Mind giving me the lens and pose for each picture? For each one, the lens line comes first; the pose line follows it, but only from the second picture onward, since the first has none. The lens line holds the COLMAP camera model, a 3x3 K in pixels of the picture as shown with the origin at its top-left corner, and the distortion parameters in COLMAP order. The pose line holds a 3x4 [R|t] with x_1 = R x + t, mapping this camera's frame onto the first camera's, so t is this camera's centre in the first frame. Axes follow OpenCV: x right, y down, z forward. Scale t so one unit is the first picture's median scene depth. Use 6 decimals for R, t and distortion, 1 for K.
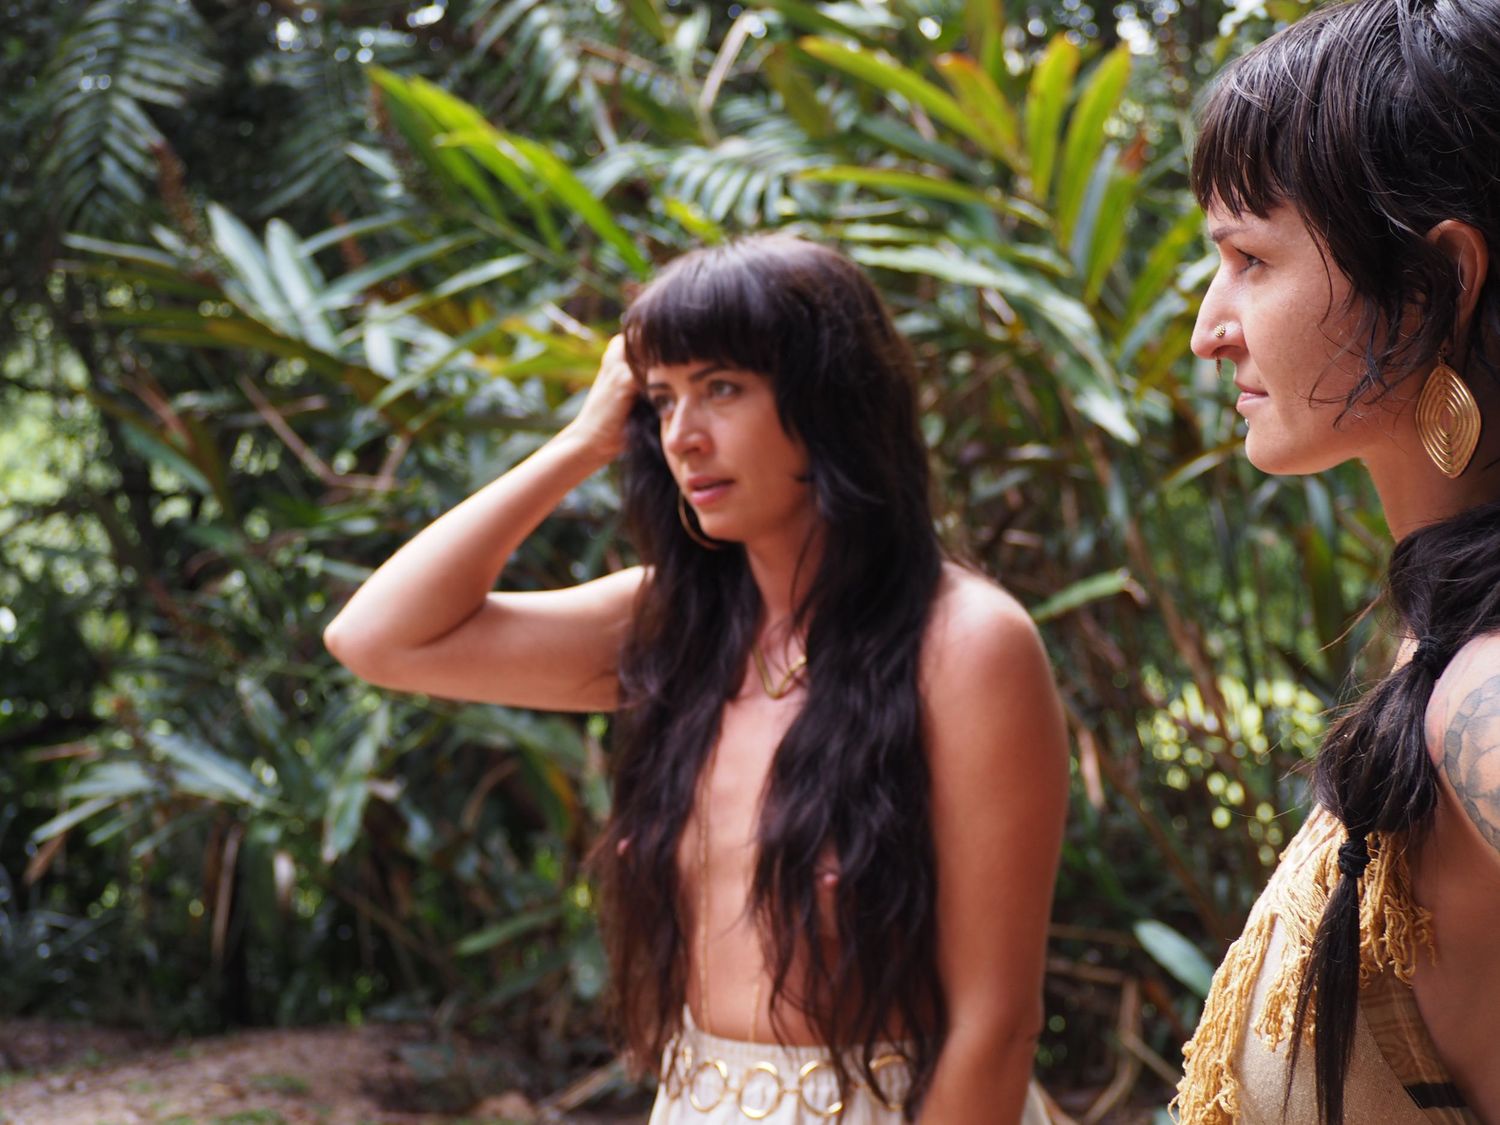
lens RADIAL K [[2695.6, 0, 749.3], [0, 2695.6, 562.4], [0, 0, 1]] dist [-0.162808, 0.000000]
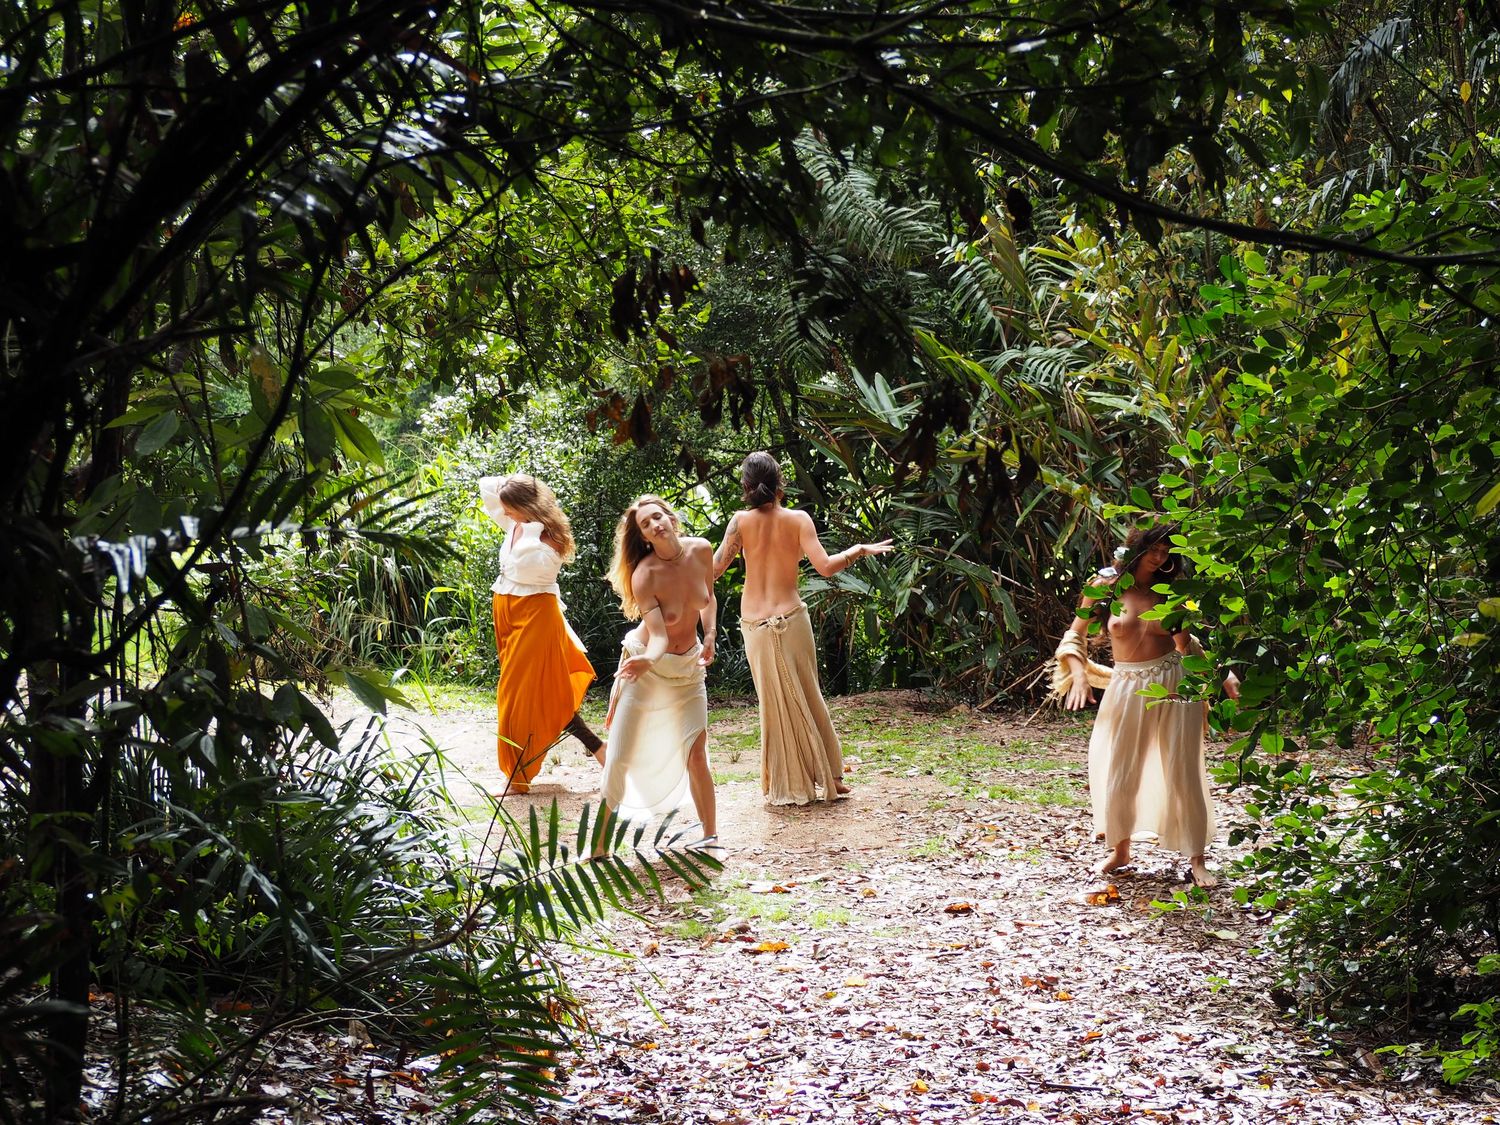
lens RADIAL K [[2695.6, 0, 749.7], [0, 2695.6, 554.9], [0, 0, 1]] dist [-0.162808, 0.000000]
pose [[0.984127, 0.018063, -0.176542, 0.171894], [-0.008742, 0.998533, 0.053434, -0.092078], [0.177248, -0.051042, 0.982842, -1.656029]]
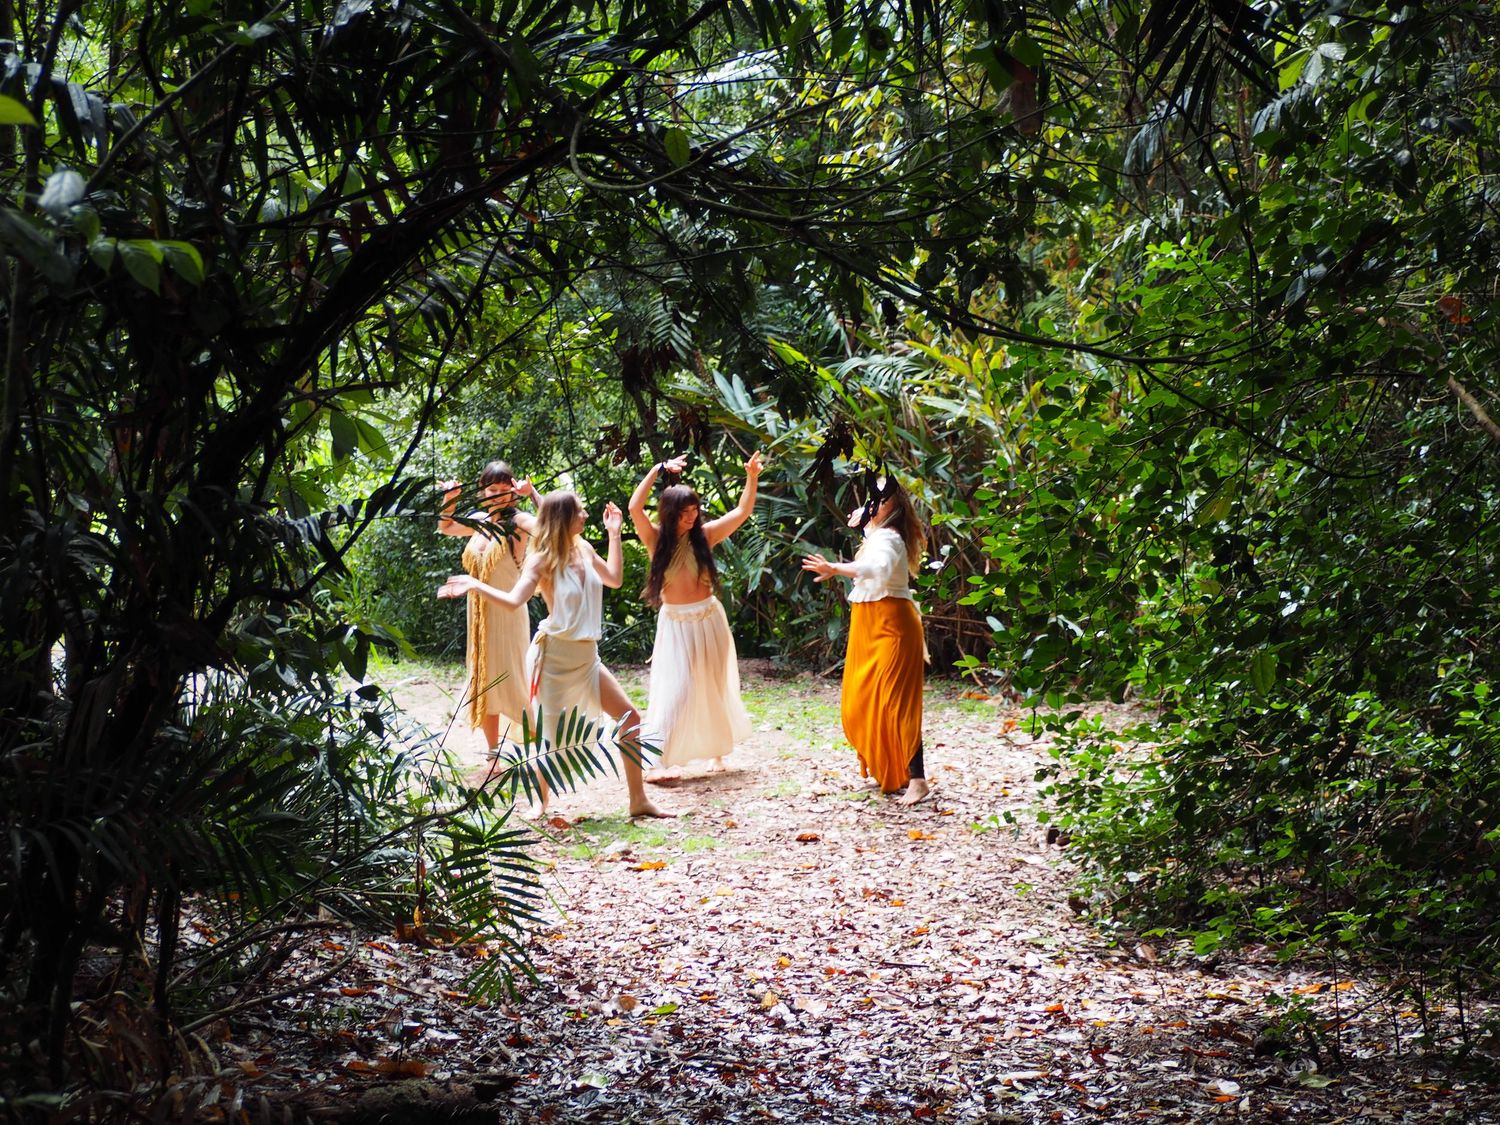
lens RADIAL K [[2695.6, 0, 749.9], [0, 2695.6, 567.3], [0, 0, 1]] dist [-0.162808, 0.000000]
pose [[0.993027, 0.033398, -0.113061, 0.184268], [-0.026473, 0.997712, 0.062212, -0.104979], [0.114880, -0.058785, 0.991638, -1.986573]]
